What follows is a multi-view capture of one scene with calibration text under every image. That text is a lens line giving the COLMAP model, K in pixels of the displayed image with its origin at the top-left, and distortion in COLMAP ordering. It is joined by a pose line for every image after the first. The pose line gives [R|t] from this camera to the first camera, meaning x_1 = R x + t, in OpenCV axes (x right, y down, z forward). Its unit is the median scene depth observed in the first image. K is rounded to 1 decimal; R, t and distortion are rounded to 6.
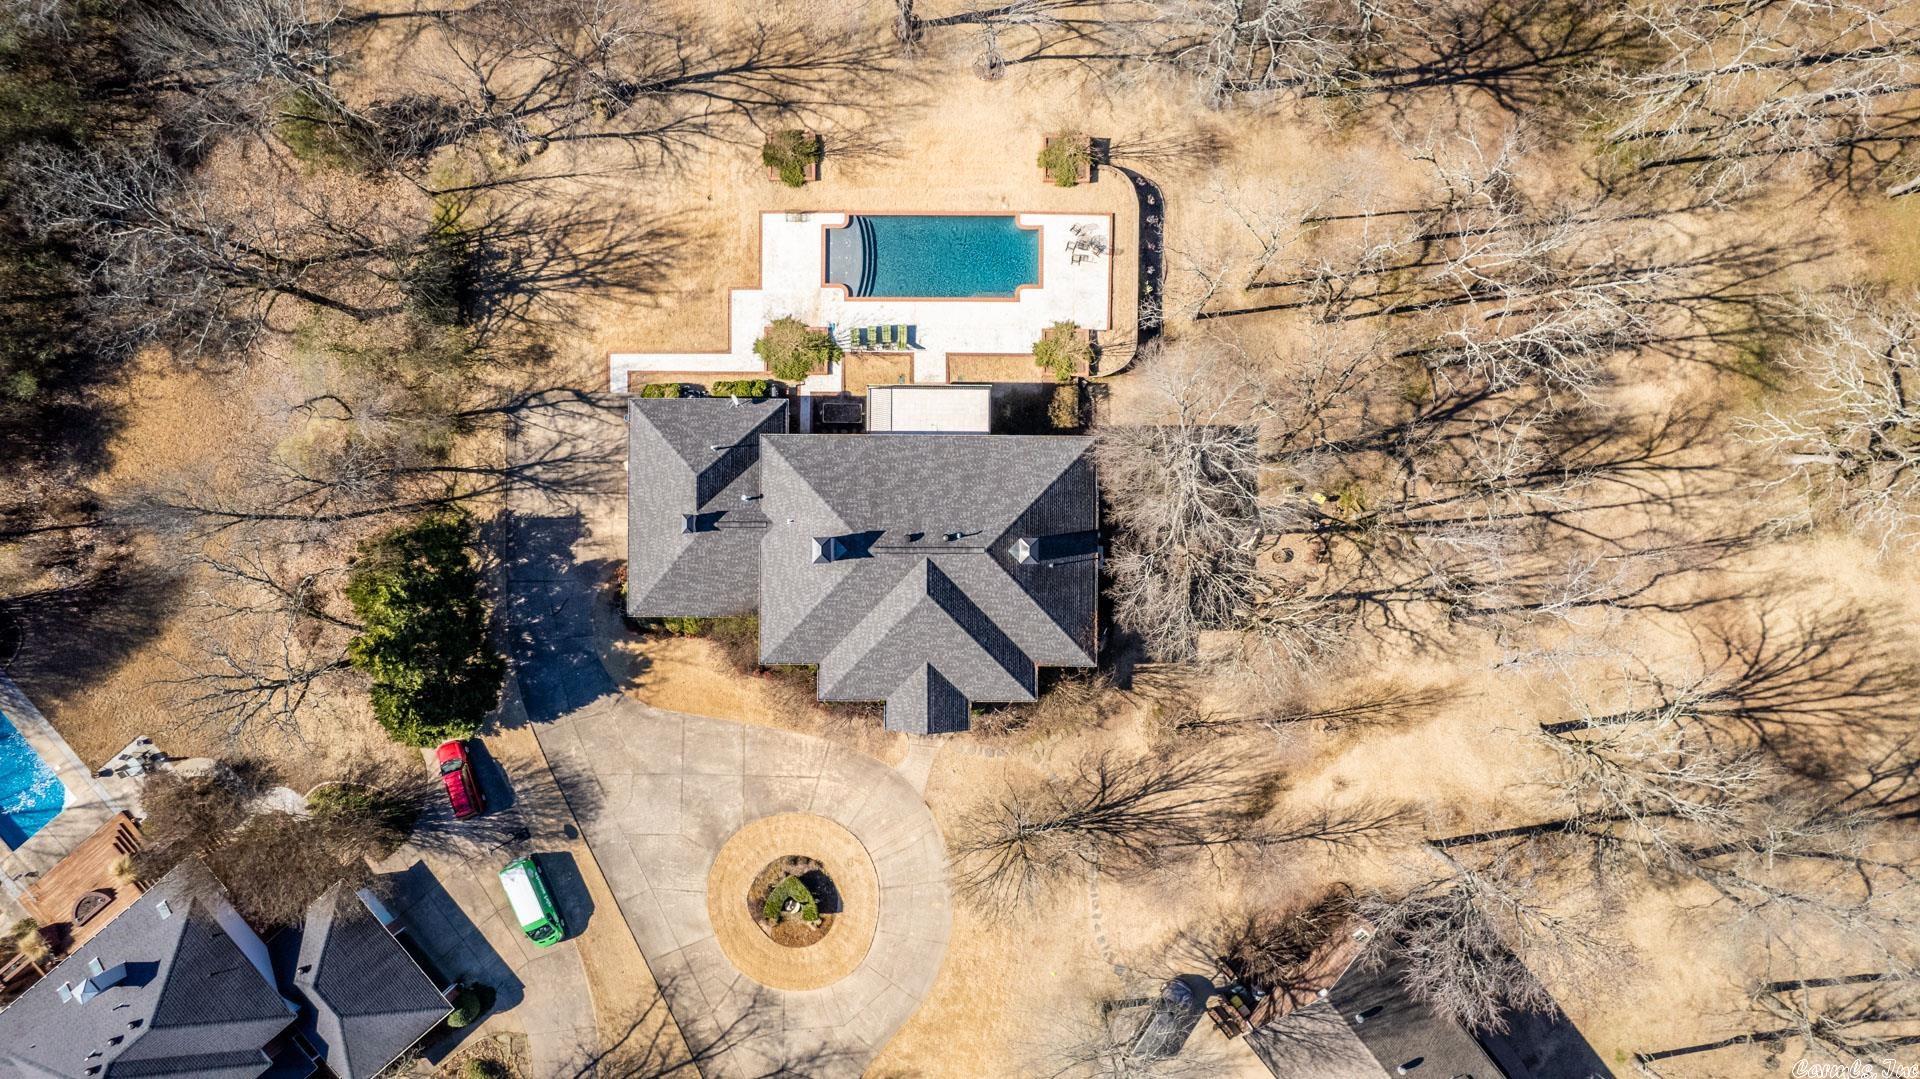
lens RADIAL K [[1246.6, 0, 961.5], [0, 1246.6, 535.4], [0, 0, 1]] dist [-0.050284, 0.041593]
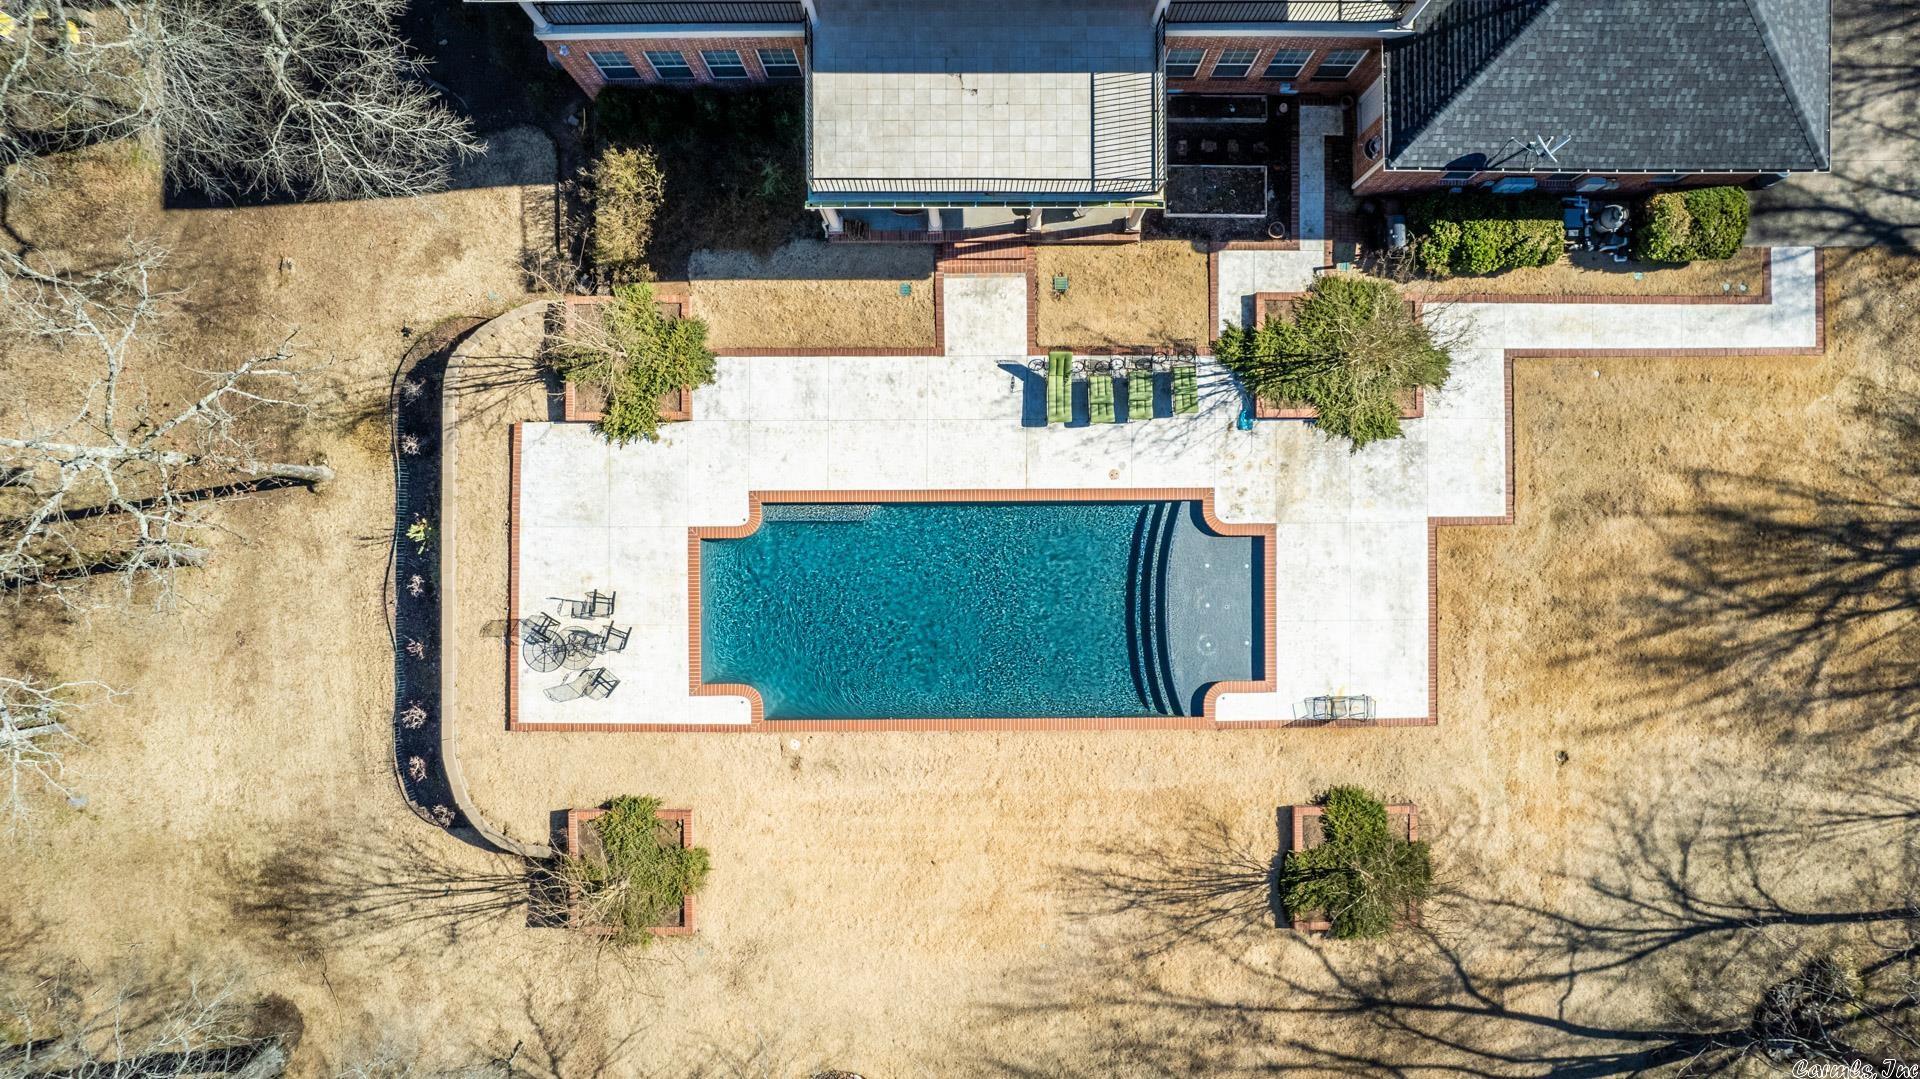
lens RADIAL K [[1246.6, 0, 961.5], [0, 1246.6, 535.4], [0, 0, 1]] dist [-0.050284, 0.041593]
pose [[-0.999935, 0.010626, -0.004060, -0.015856], [-0.010581, -0.999883, -0.011089, -0.197110], [-0.004177, -0.011045, 0.999930, 0.620196]]
